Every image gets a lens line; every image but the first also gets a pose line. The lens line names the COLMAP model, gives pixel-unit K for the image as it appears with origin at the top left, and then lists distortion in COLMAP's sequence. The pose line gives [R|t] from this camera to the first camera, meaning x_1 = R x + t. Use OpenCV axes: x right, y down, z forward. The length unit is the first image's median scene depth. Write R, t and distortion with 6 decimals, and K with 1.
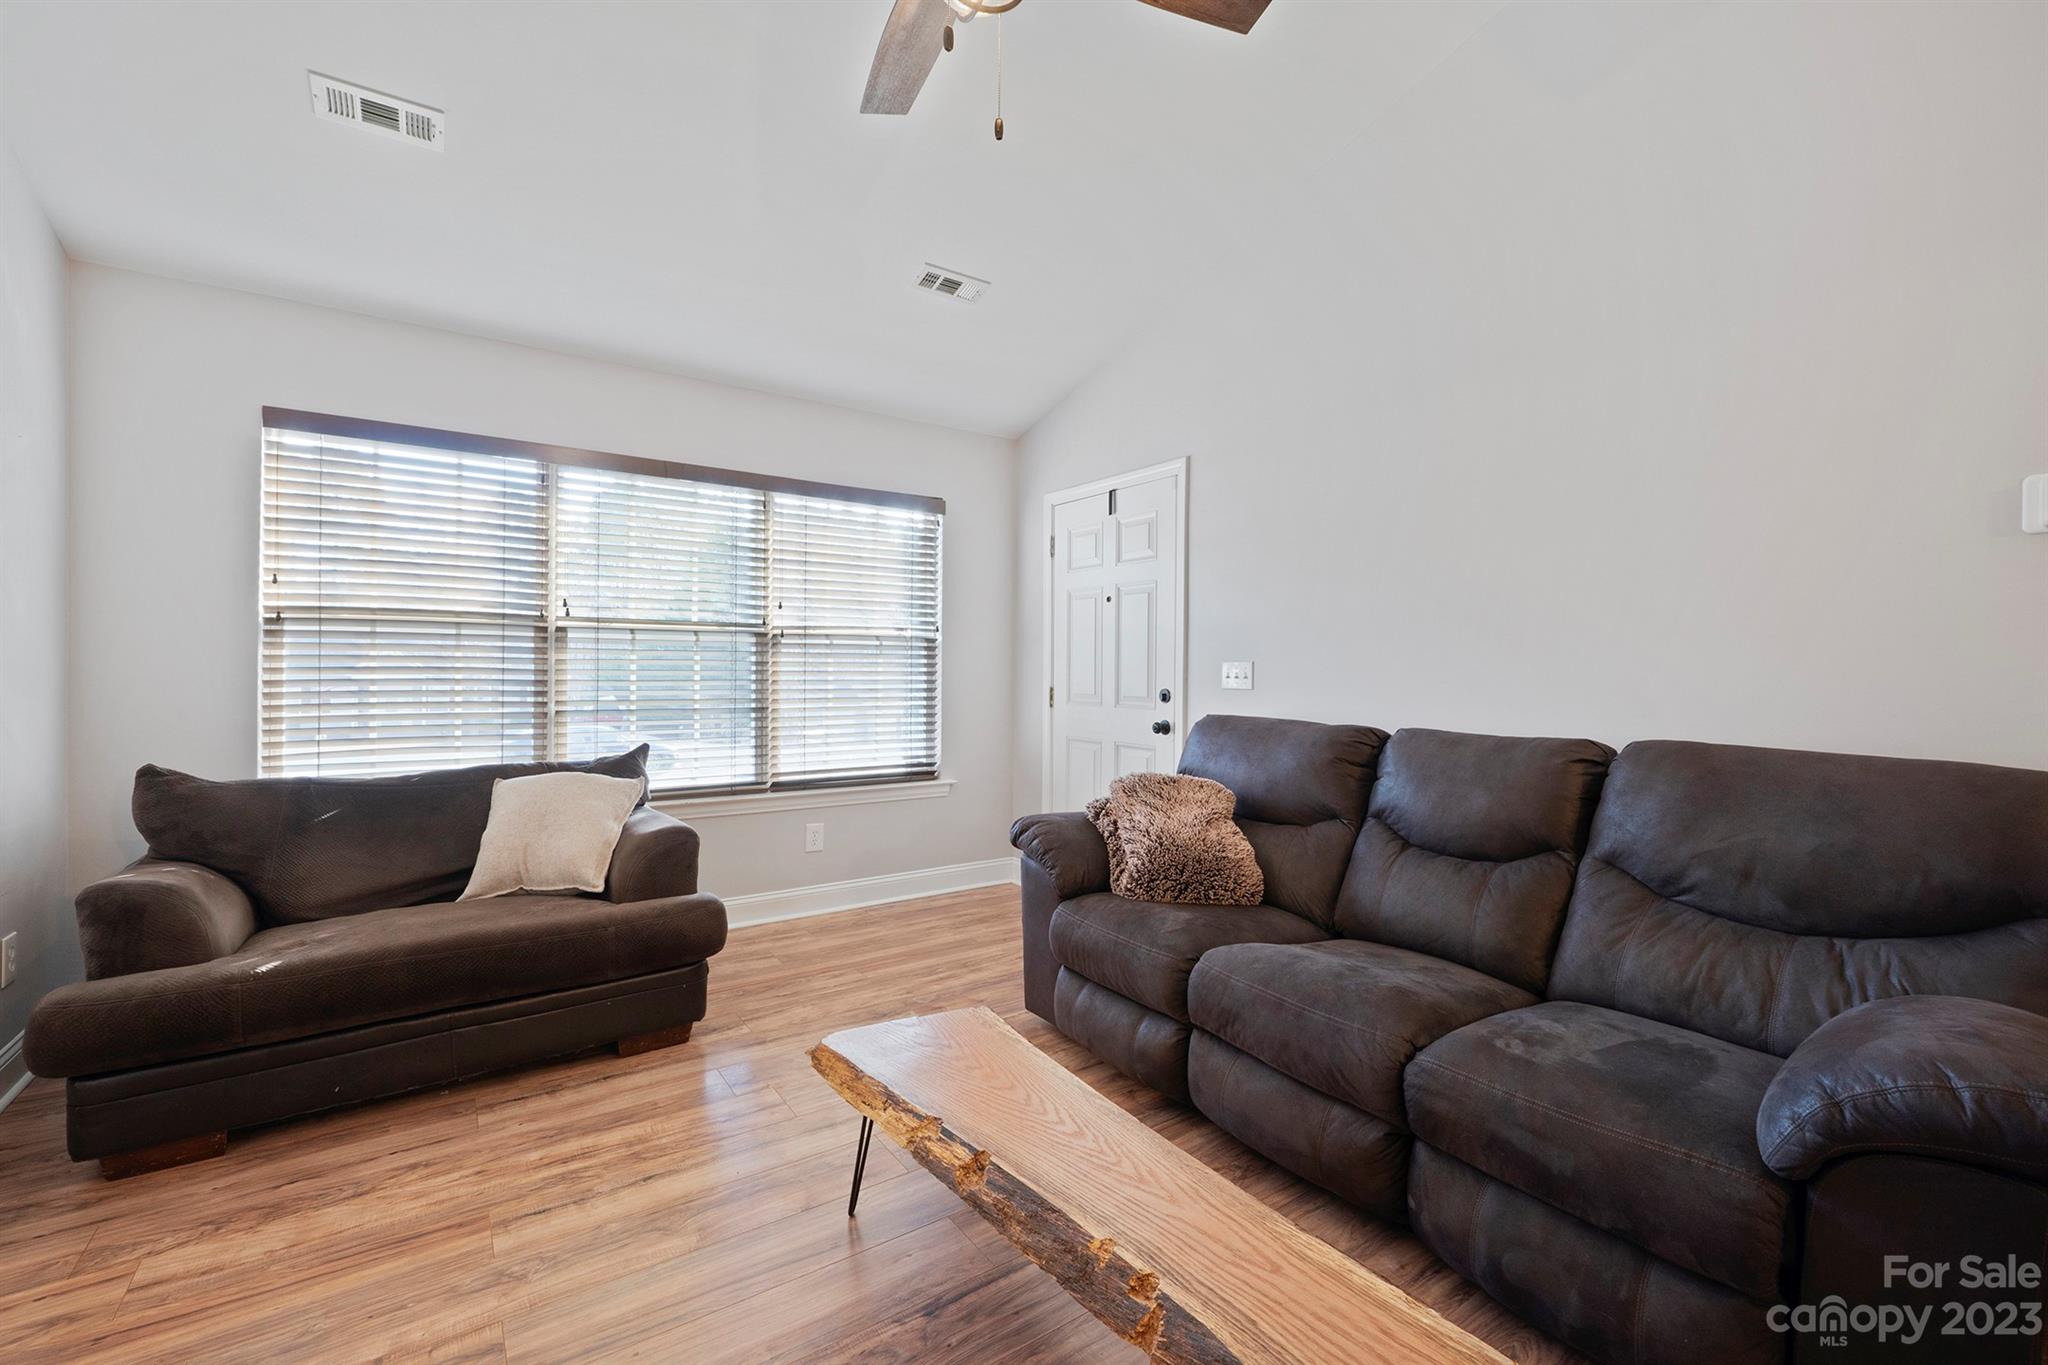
lens RADIAL K [[854.7, 0, 1021.5], [0, 854.7, 661.9], [0, 0, 1]] dist [-0.000288, 0.000052]
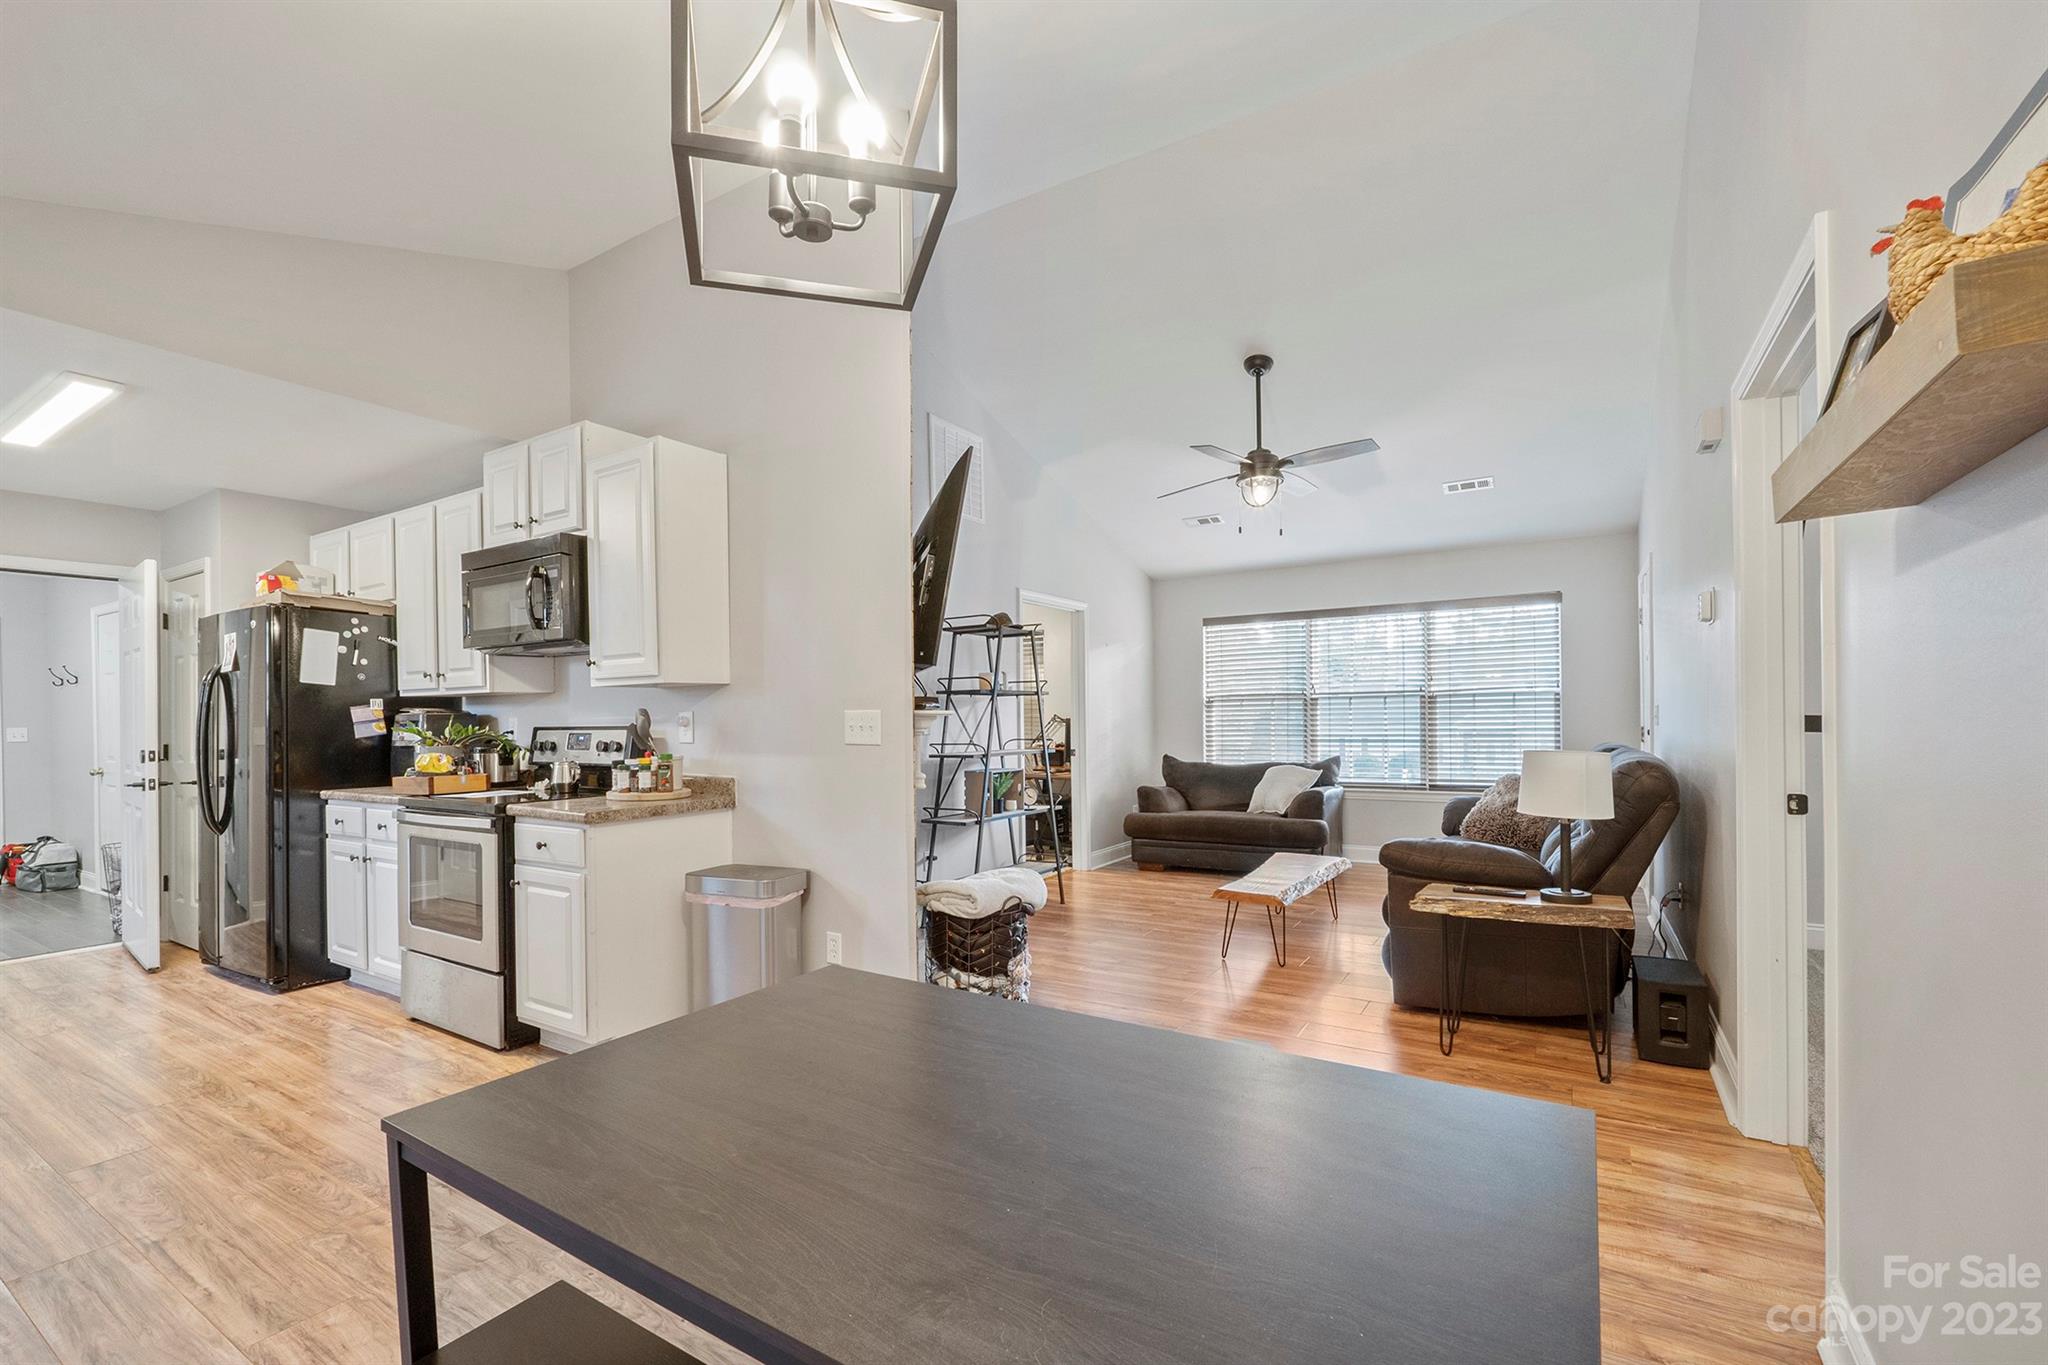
lens RADIAL K [[877.2, 0, 1020.3], [0, 877.2, 722.9], [0, 0, 1]] dist [0.000128, 0.000102]
pose [[0.402315, -0.009530, -0.915452, 1.255834], [0.022474, 0.999747, -0.000531, 0.003466], [0.915225, -0.020360, 0.402428, -0.551049]]
